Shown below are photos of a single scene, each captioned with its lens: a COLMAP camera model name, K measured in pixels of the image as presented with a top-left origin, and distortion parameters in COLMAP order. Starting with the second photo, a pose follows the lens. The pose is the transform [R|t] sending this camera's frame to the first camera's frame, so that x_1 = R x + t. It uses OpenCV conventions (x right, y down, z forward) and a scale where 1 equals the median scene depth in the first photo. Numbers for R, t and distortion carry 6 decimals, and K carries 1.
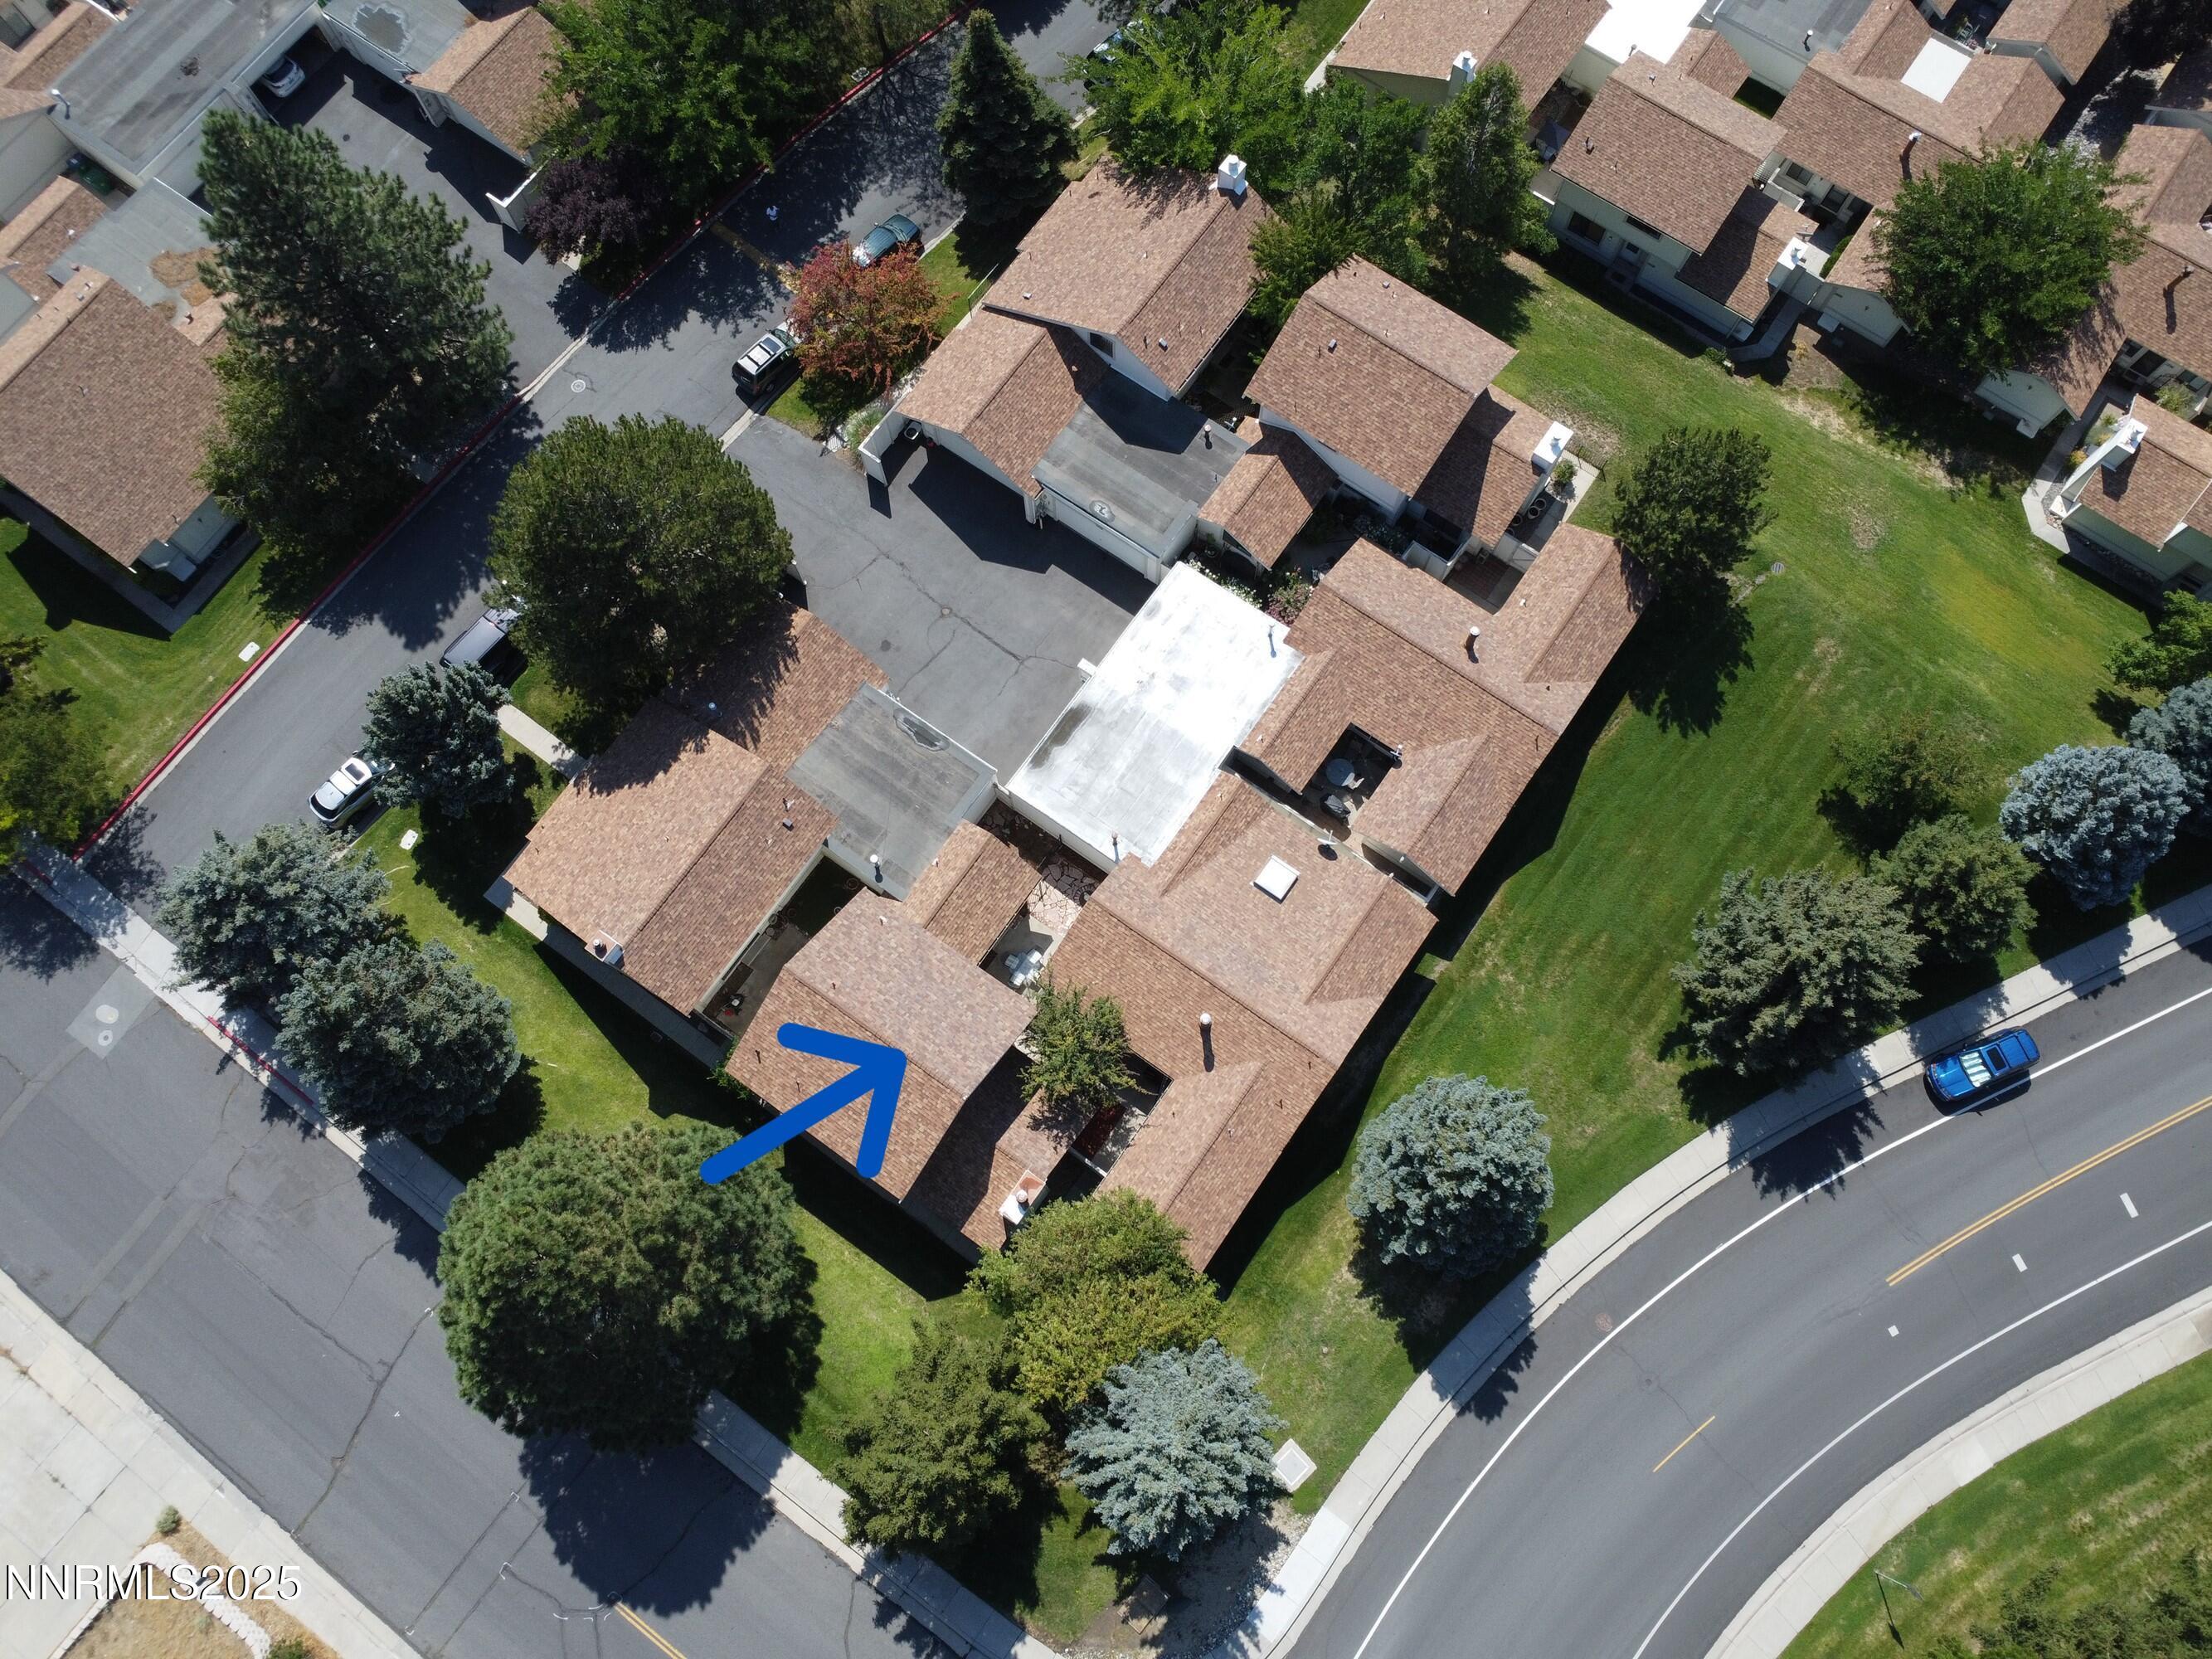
lens RADIAL K [[1601.4, 0, 1106.0], [0, 1601.4, 829.5], [0, 0, 1]] dist [-0.025015, -0.001179]
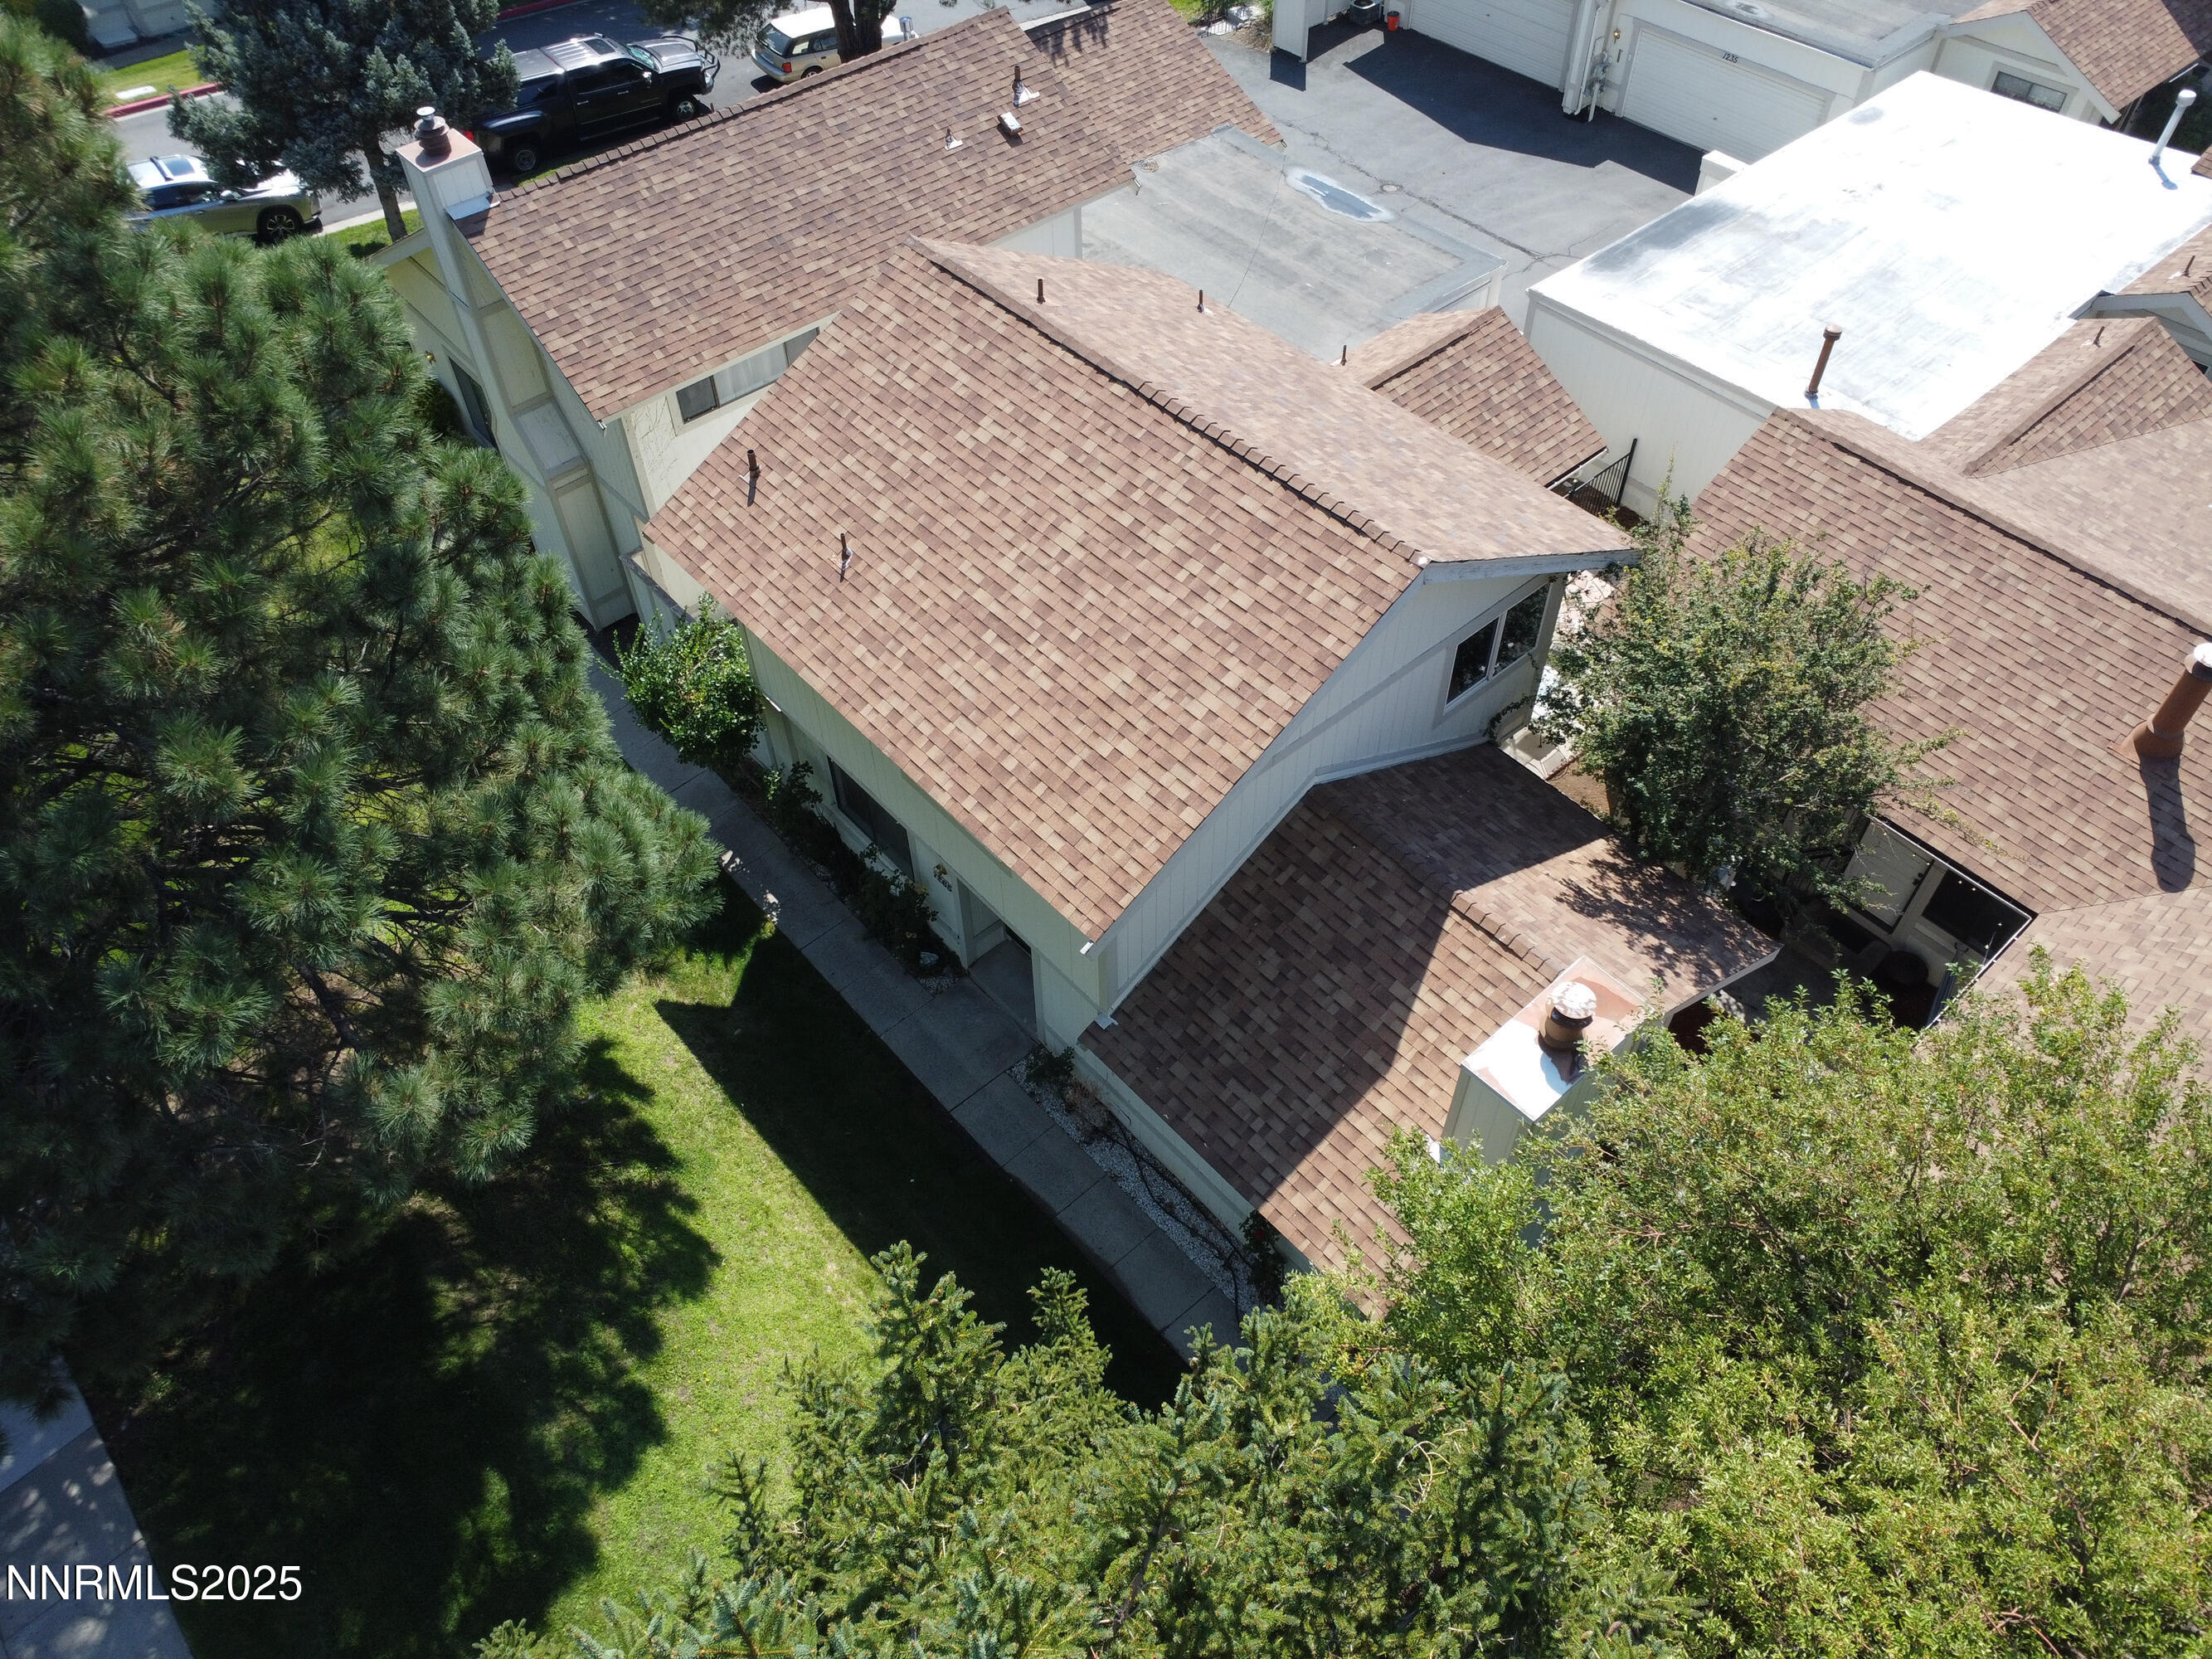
lens RADIAL K [[1601.4, 0, 1106.0], [0, 1601.4, 829.5], [0, 0, 1]] dist [-0.025015, -0.001179]
pose [[0.971879, 0.176167, -0.156258, -0.078983], [-0.224961, 0.890718, -0.394987, 0.283583], [0.069598, 0.419031, 0.905301, 0.675867]]
